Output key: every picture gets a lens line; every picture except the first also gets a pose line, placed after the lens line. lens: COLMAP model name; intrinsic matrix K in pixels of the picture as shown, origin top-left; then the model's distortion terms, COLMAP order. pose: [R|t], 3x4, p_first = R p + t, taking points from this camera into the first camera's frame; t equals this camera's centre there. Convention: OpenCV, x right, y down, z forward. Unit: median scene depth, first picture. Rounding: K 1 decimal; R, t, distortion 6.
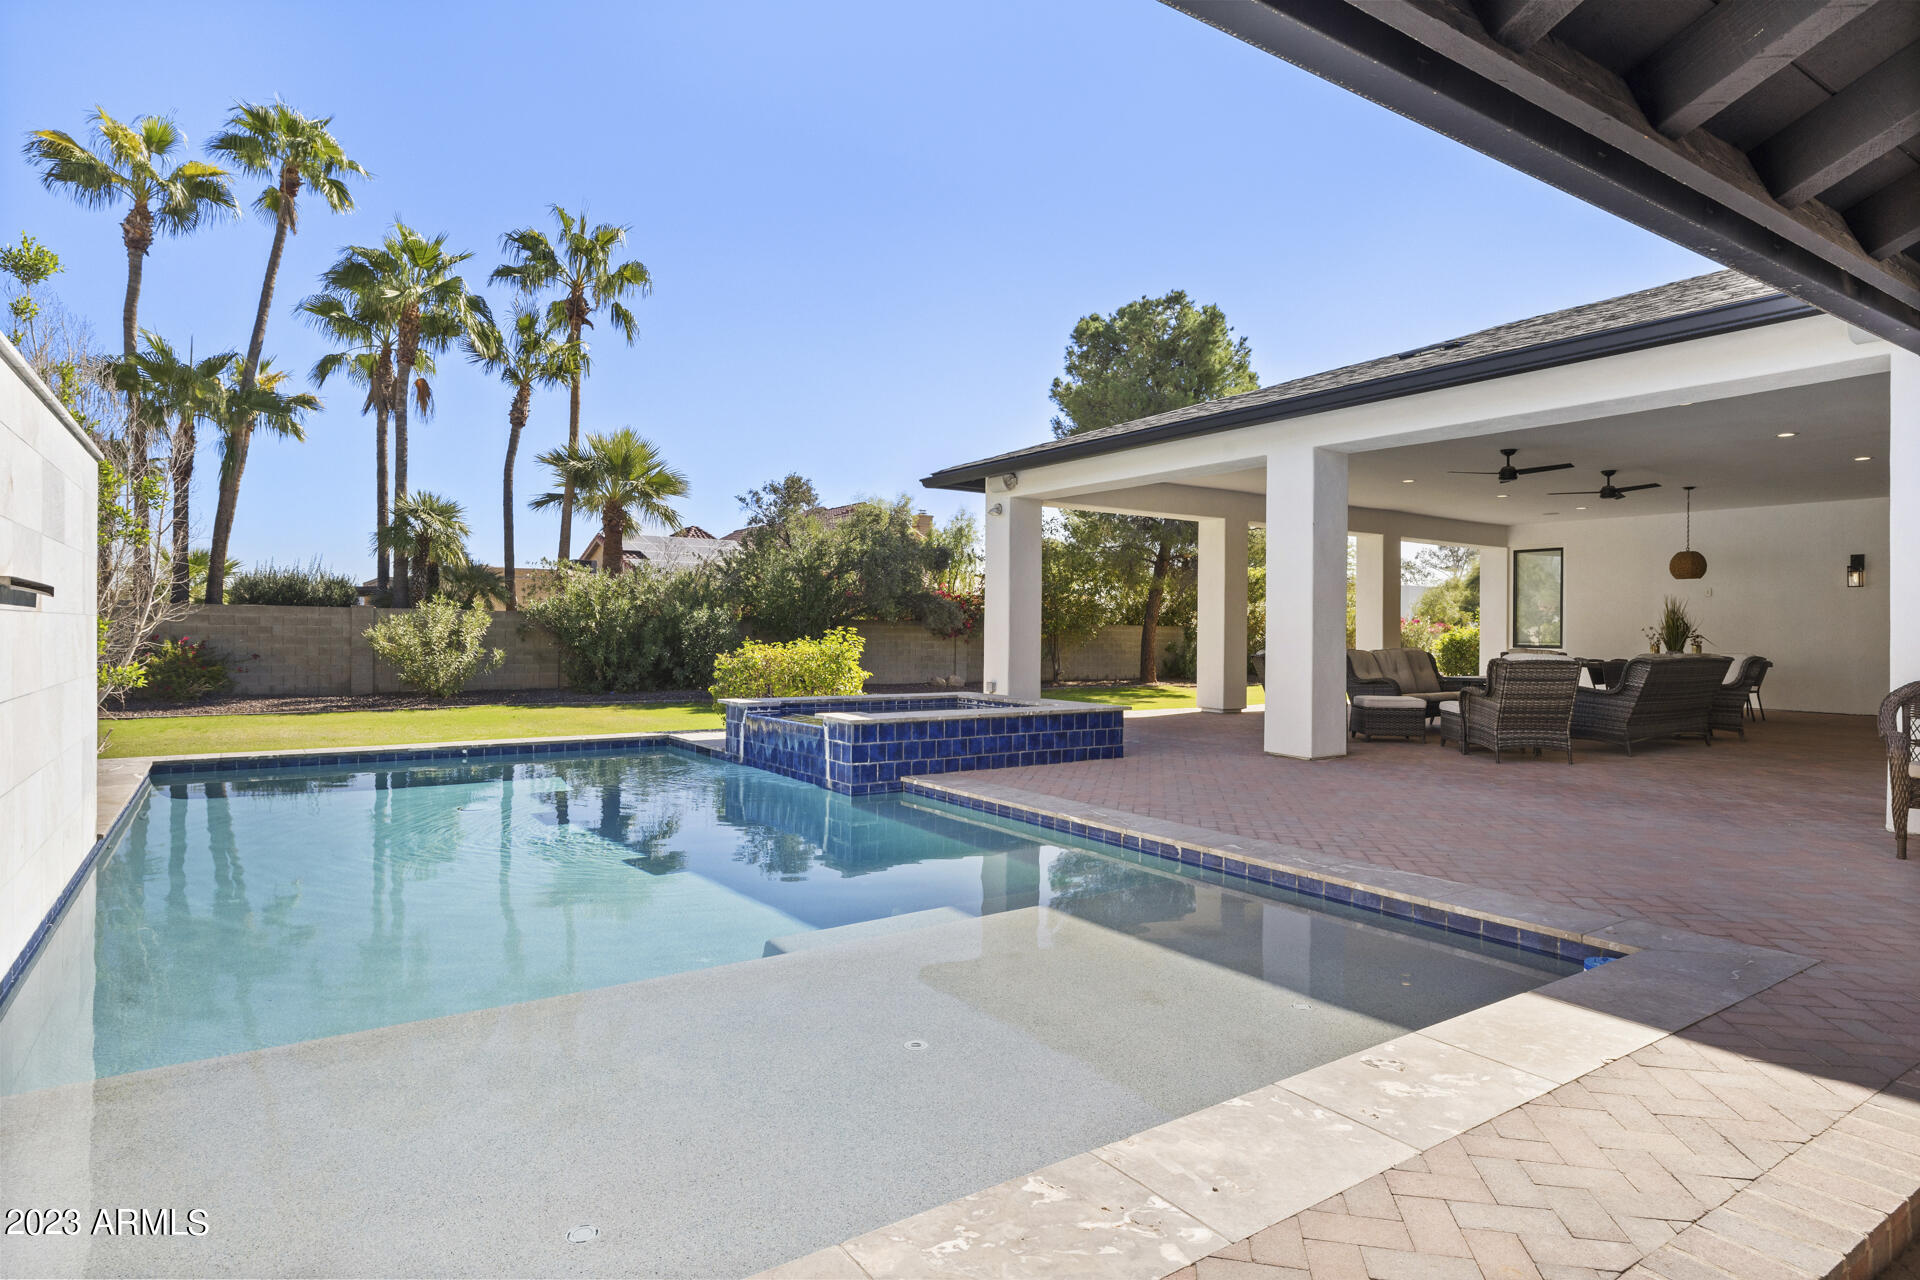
lens RADIAL K [[1045.8, 0, 960.9], [0, 1045.8, 633.8], [0, 0, 1]] dist [-0.001343, 0.000232]
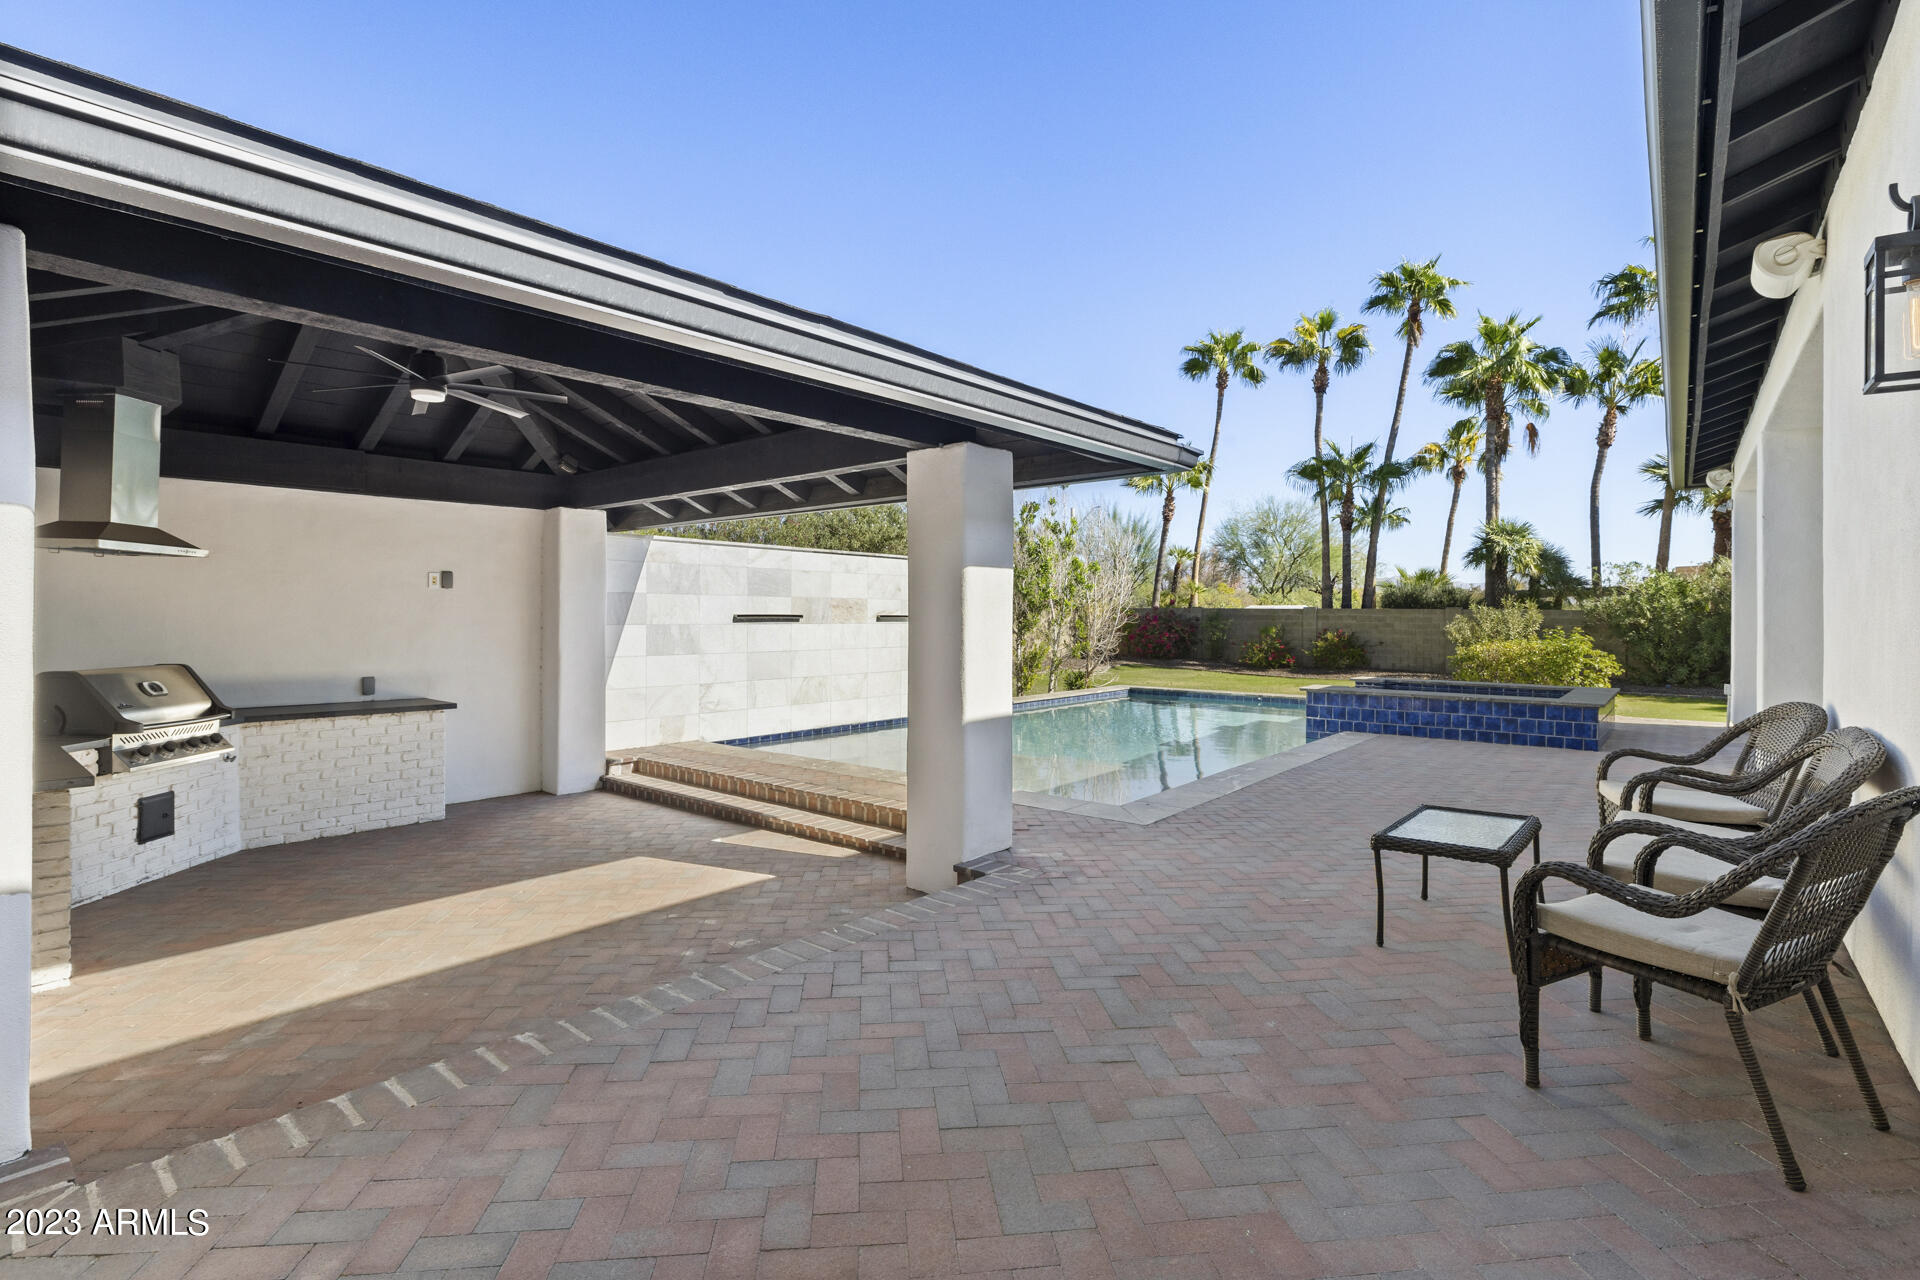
lens RADIAL K [[901.9, 0, 953.4], [0, 901.9, 616.3], [0, 0, 1]] dist [0.000146, 0.000147]
pose [[0.283962, -0.004745, -0.958824, 0.370341], [-0.006582, 0.999955, -0.006898, -0.003517], [0.958813, 0.008270, 0.283918, 0.049826]]
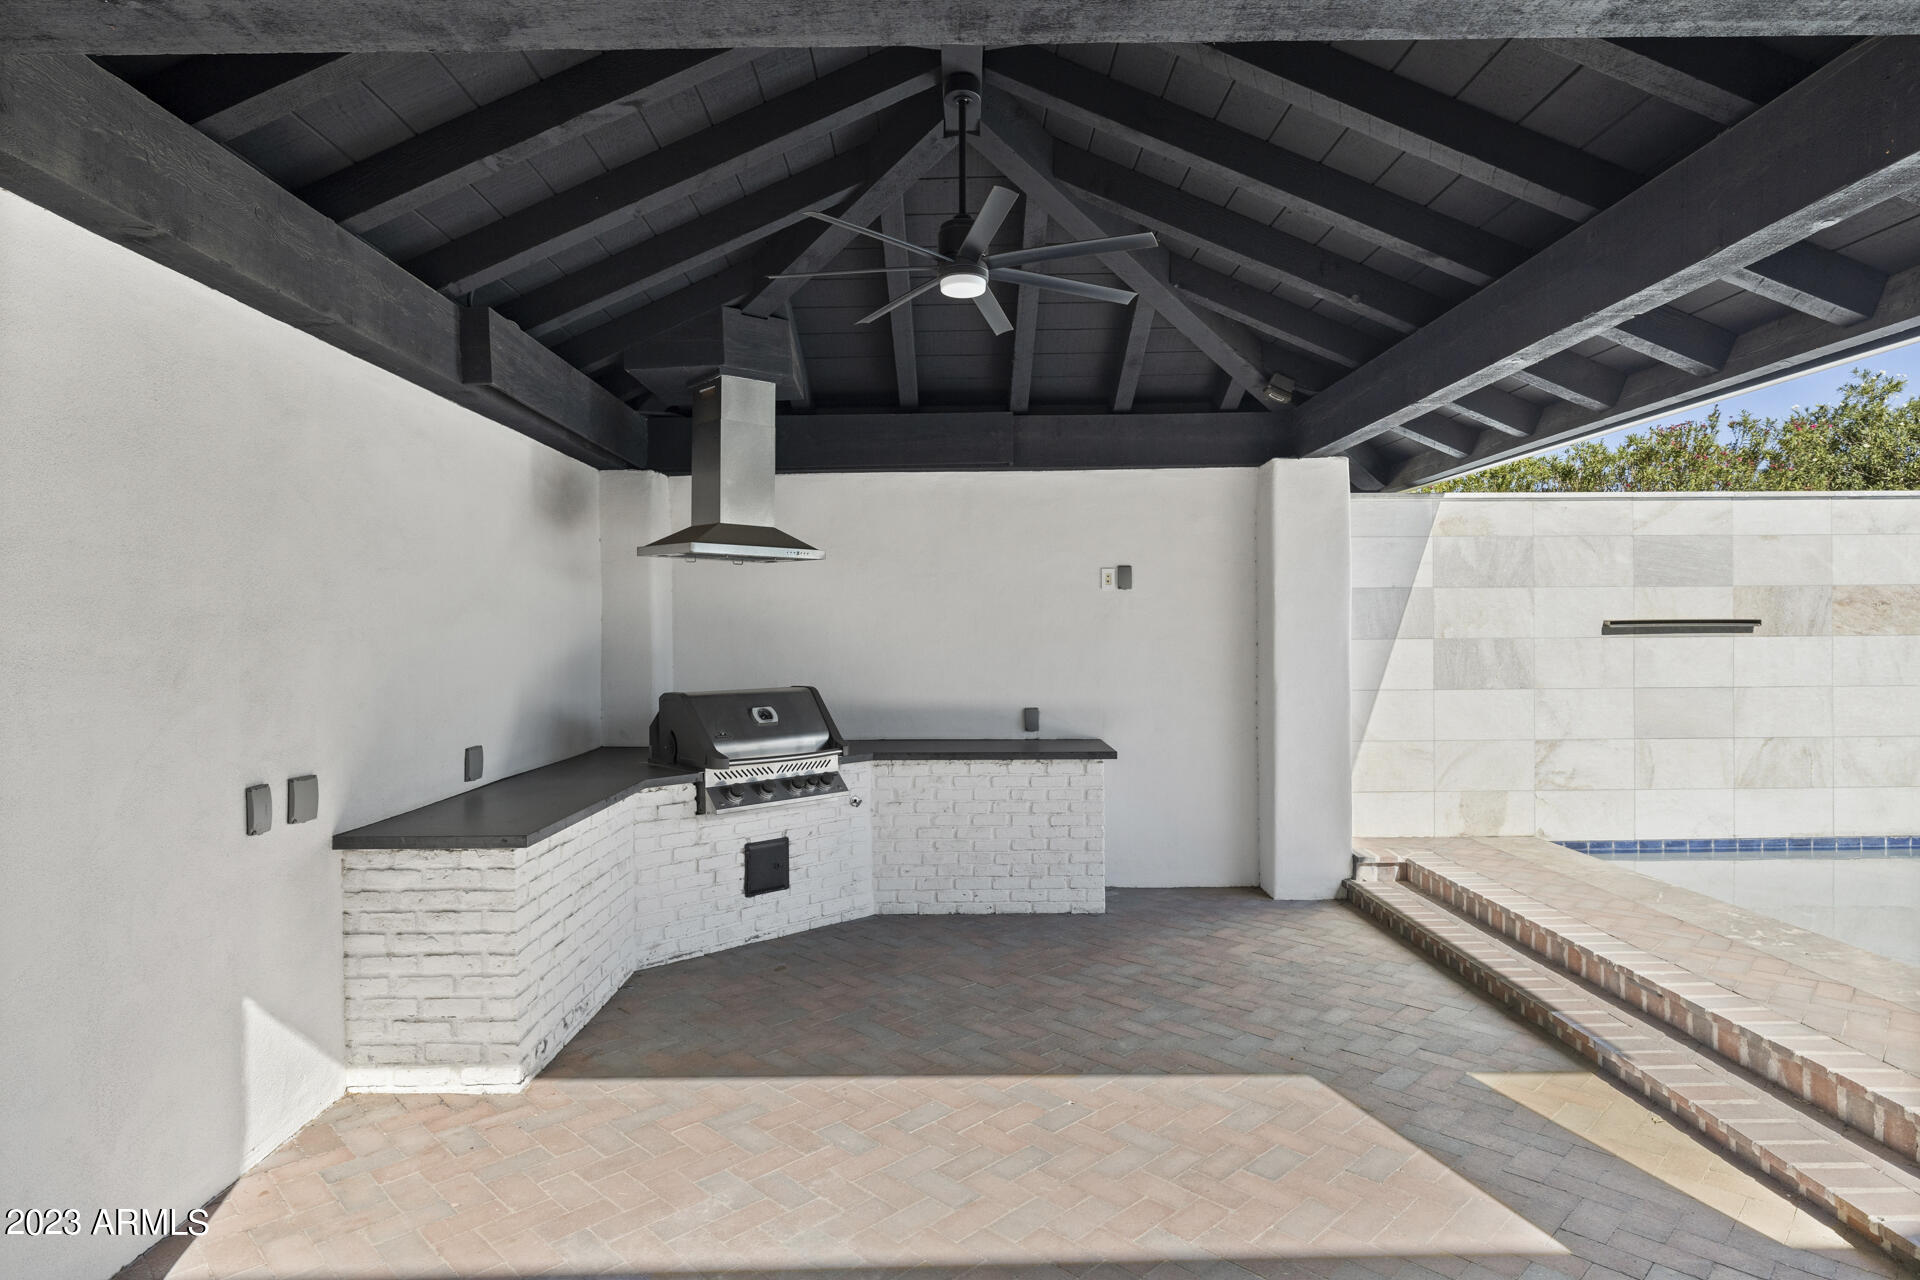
lens RADIAL K [[1045.8, 0, 960.9], [0, 1045.8, 633.8], [0, 0, 1]] dist [-0.001343, 0.000232]
pose [[-0.544379, 0.000726, -0.838839, 0.255577], [-0.000139, 1.000000, 0.000955, -0.003316], [0.838839, 0.000636, -0.544379, 0.080401]]
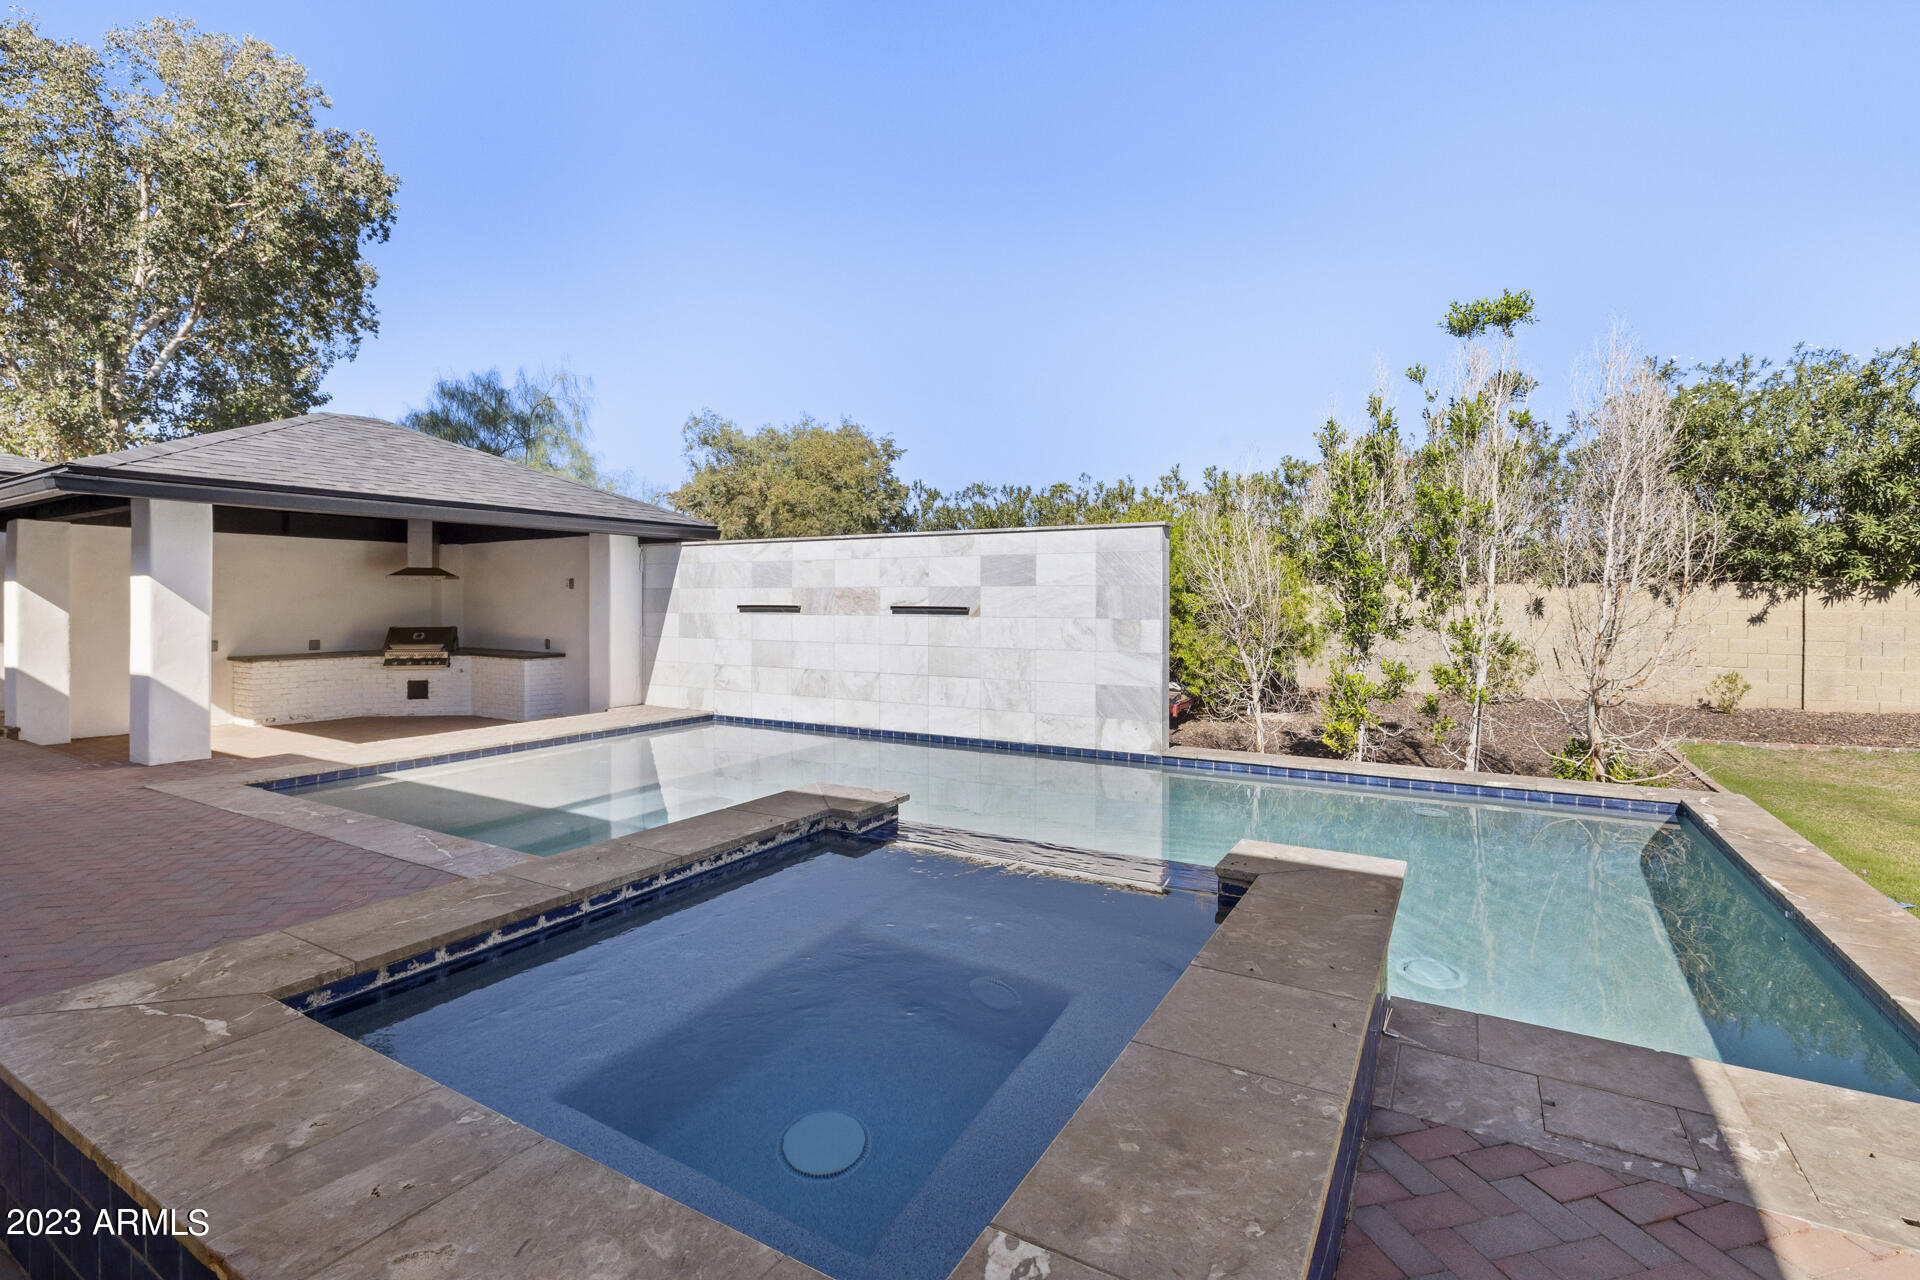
lens RADIAL K [[873.0, 0, 957.8], [0, 873.0, 607.4], [0, 0, 1]] dist [-0.001072, -0.000112]
pose [[-0.903119, -0.007615, -0.429322, 0.012268], [-0.011837, 0.999904, 0.007167, -0.010328], [0.429226, 0.011554, -0.903123, 0.554716]]
